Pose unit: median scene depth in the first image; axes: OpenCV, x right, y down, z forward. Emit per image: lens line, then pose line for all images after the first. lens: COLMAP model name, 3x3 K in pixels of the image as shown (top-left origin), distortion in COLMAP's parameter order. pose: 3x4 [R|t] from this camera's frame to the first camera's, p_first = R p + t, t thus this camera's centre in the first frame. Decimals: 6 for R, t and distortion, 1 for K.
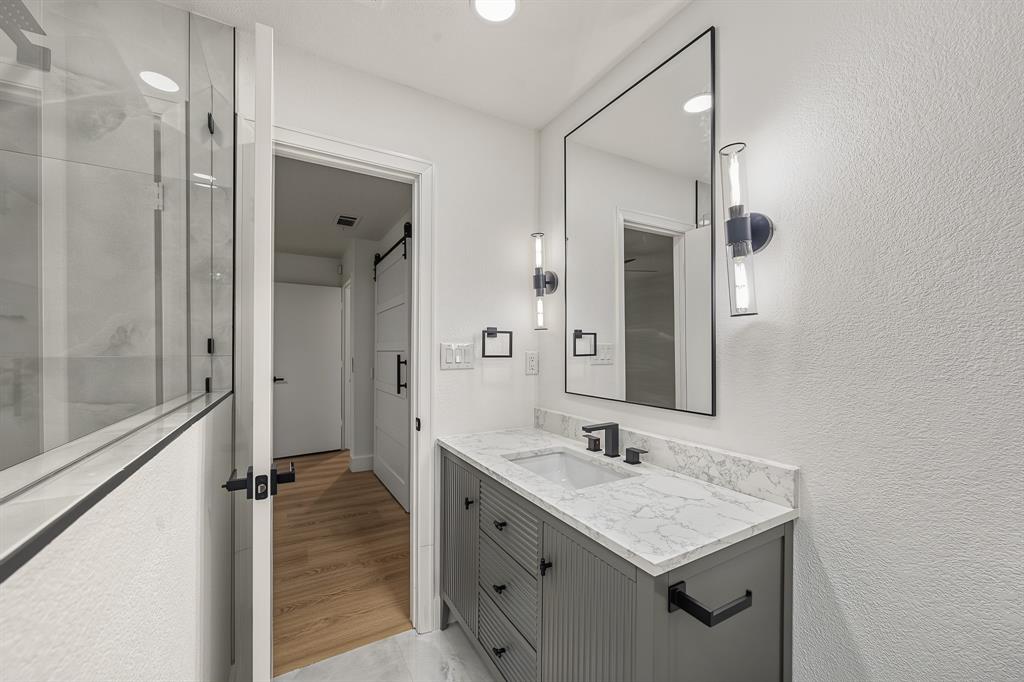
lens RADIAL K [[400.4, 0, 513.9], [0, 400.4, 340.0], [0, 0, 1]] dist [-0.000639, -0.000030]
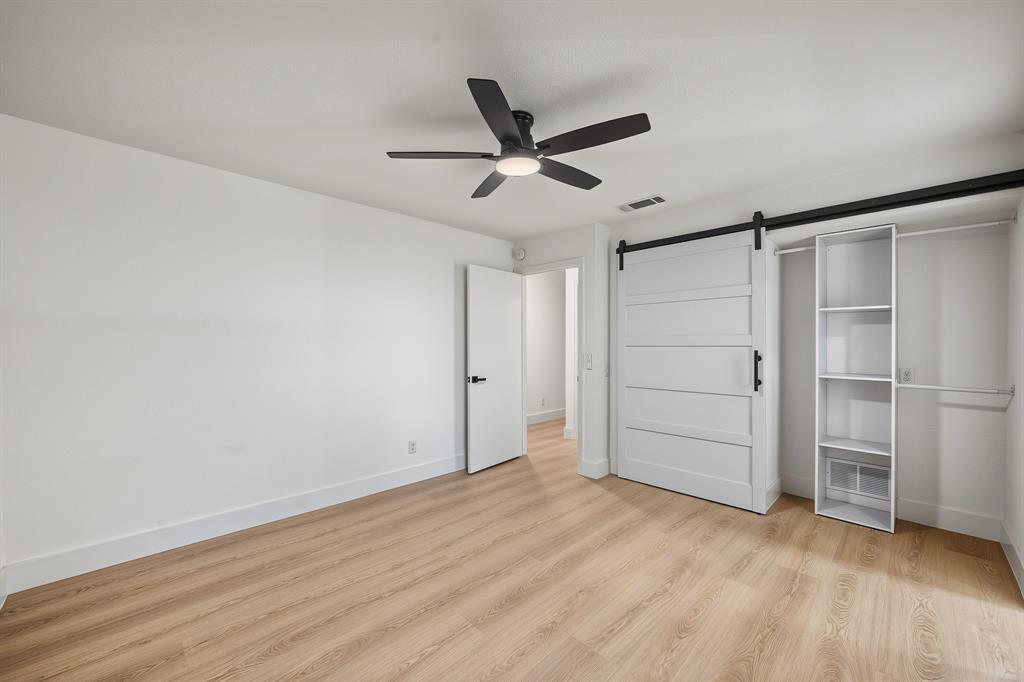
lens RADIAL K [[400.4, 0, 513.9], [0, 400.4, 340.0], [0, 0, 1]] dist [-0.000639, -0.000030]
pose [[0.968638, 0.006724, 0.248384, -1.004176], [-0.008926, 0.999930, 0.007739, 0.009649], [-0.248315, -0.009713, 0.968631, 0.209742]]
